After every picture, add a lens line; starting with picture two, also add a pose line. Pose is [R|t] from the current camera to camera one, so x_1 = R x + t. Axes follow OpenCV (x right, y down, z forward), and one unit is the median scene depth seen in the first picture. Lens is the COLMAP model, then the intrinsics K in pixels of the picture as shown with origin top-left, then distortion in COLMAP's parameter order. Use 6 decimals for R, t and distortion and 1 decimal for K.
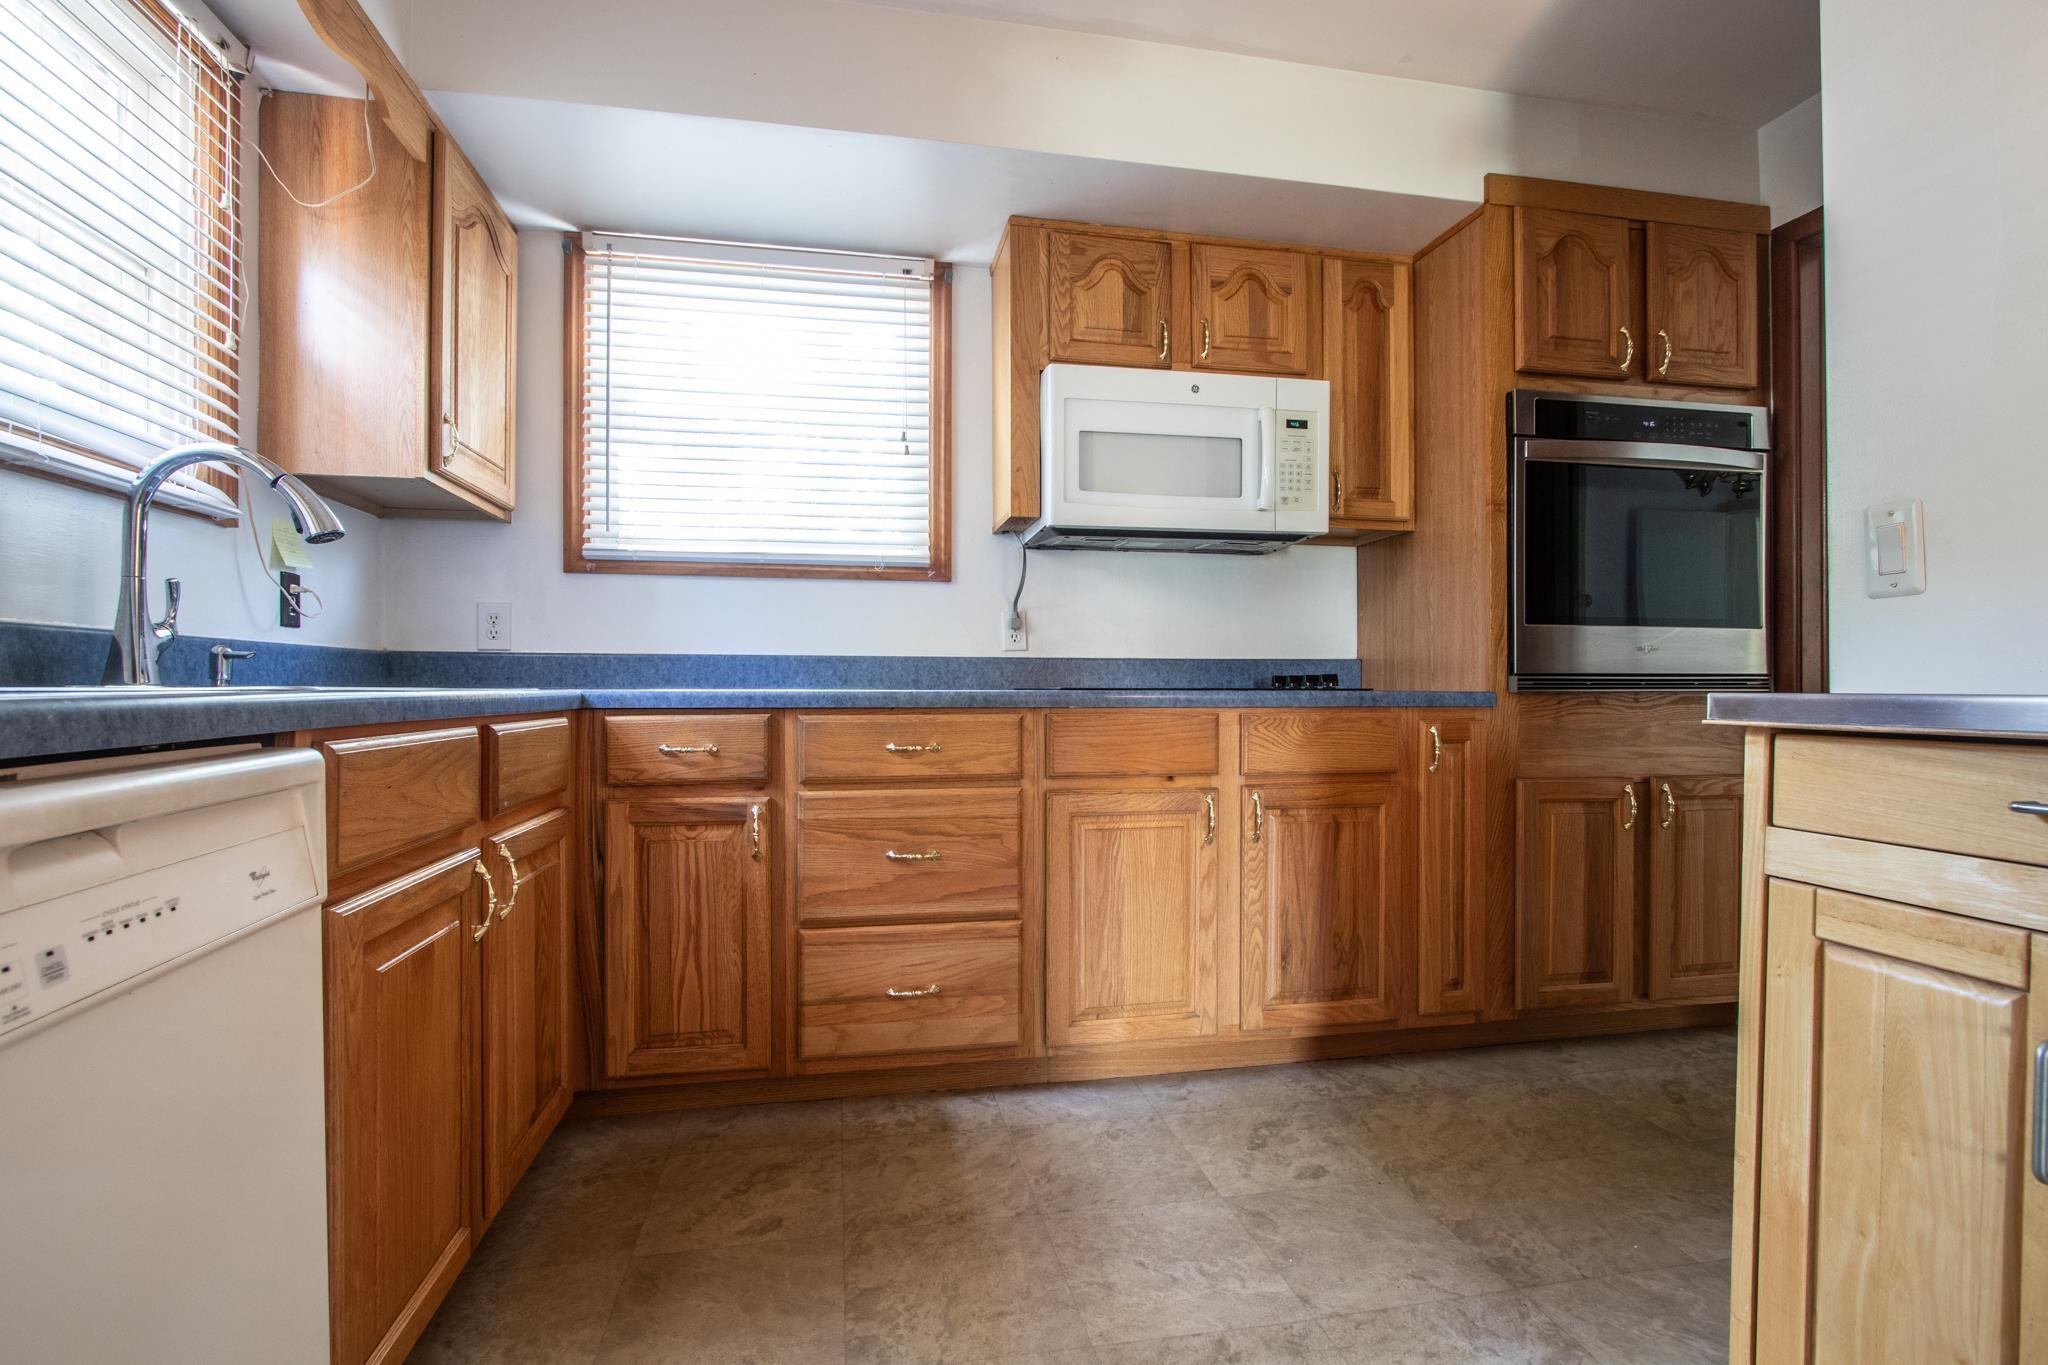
lens RADIAL K [[943.7, 0, 1018.8], [0, 943.7, 687.2], [0, 0, 1]] dist [-0.019923, 0.004169]
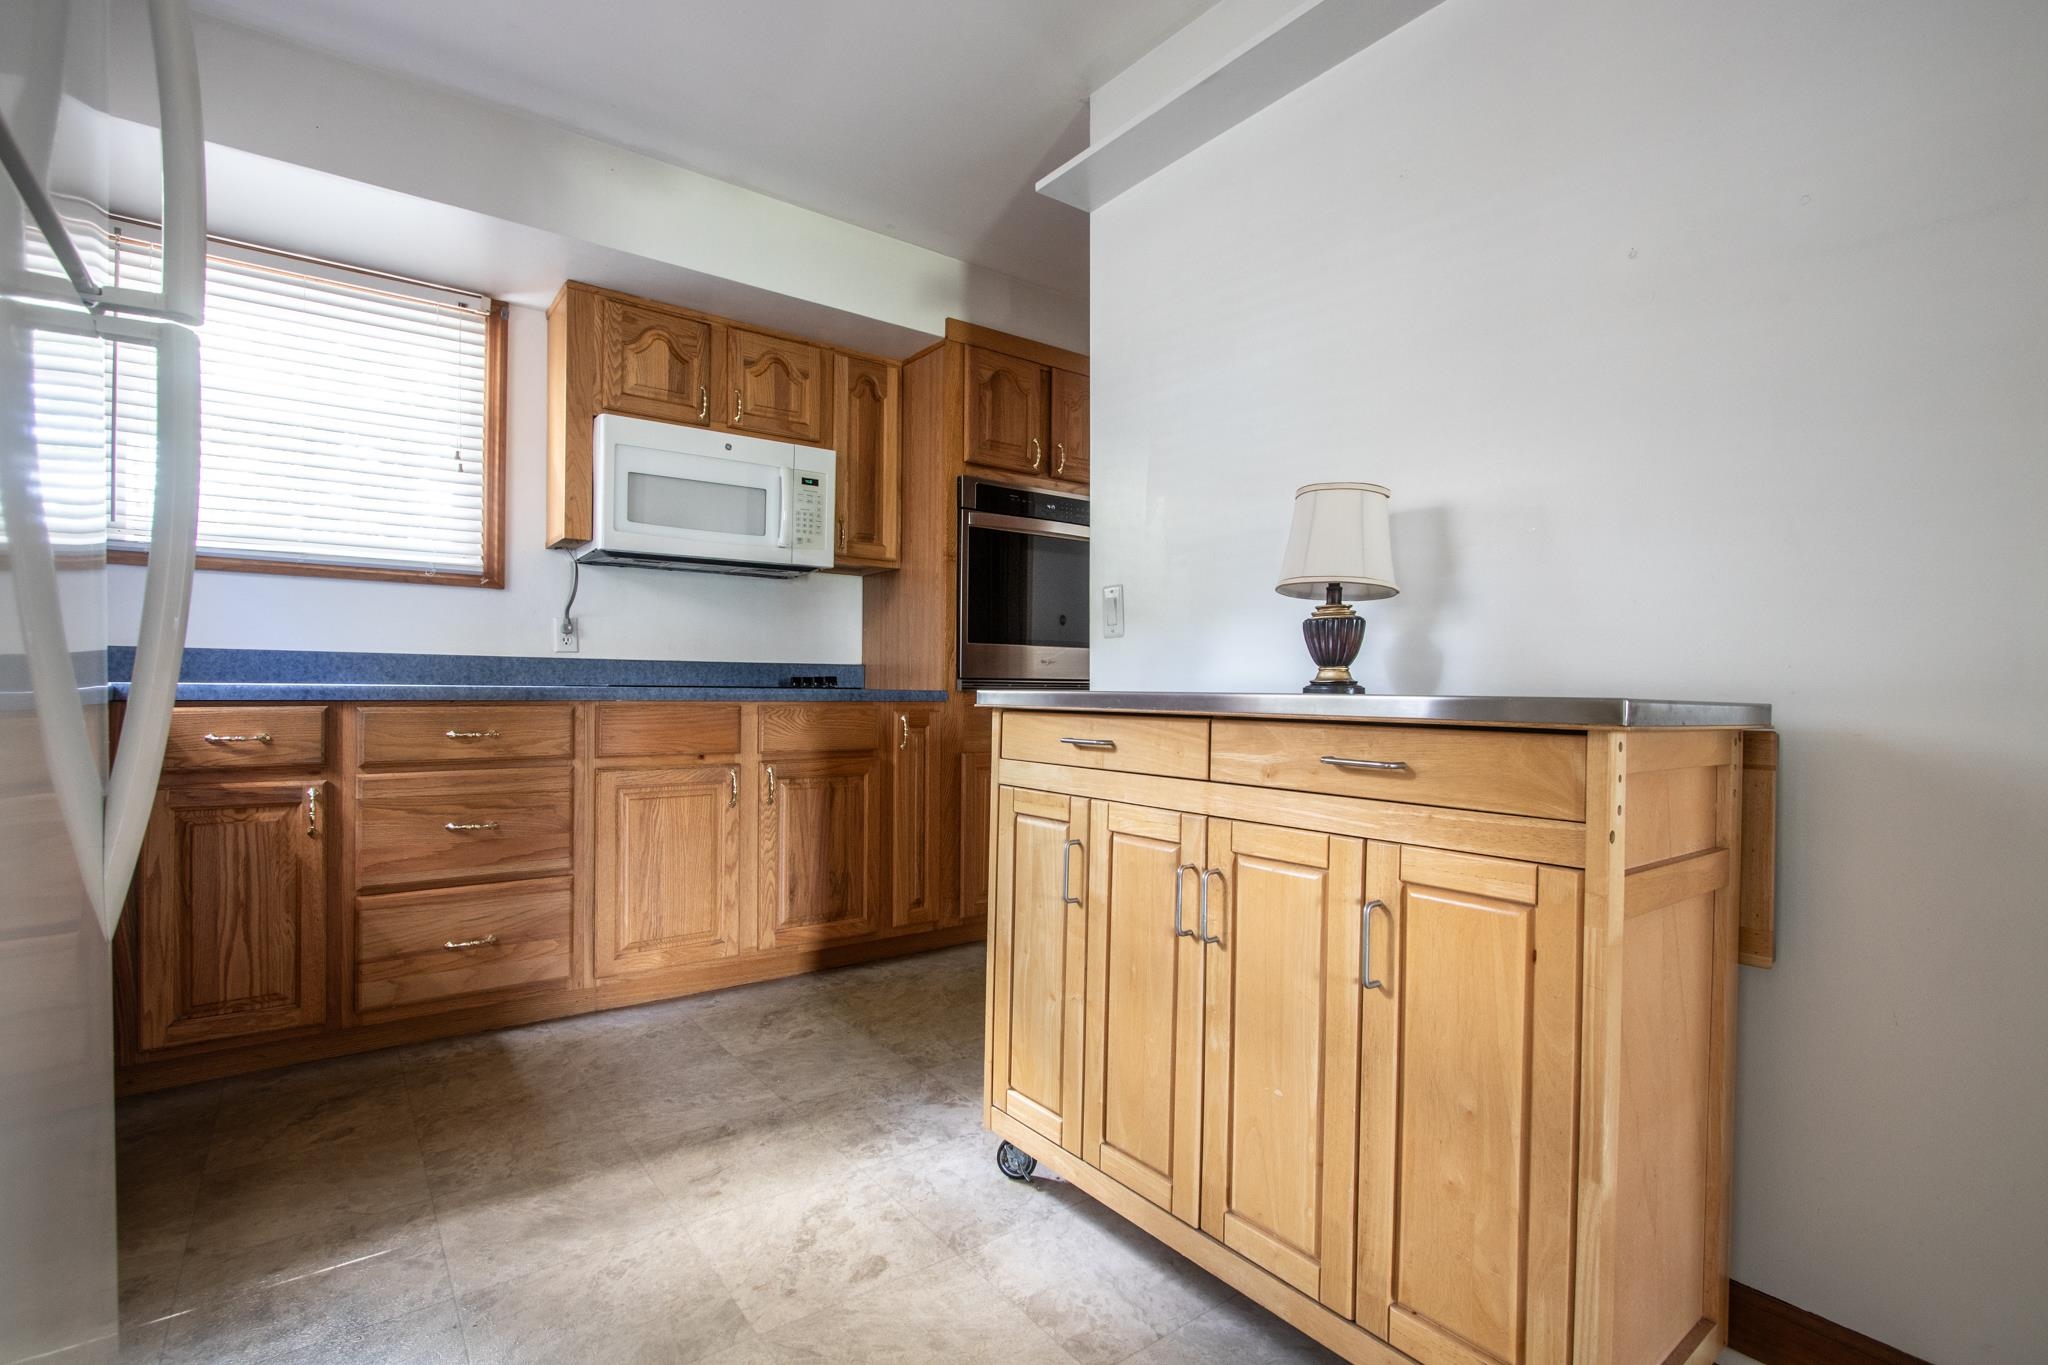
lens RADIAL K [[943.7, 0, 1019.3], [0, 943.7, 686.8], [0, 0, 1]] dist [-0.019923, 0.004169]
pose [[0.898937, 0.008055, 0.438003, -0.010499], [-0.007977, 0.999966, -0.002018, 0.001372], [-0.438005, -0.001679, 0.898971, -0.308443]]
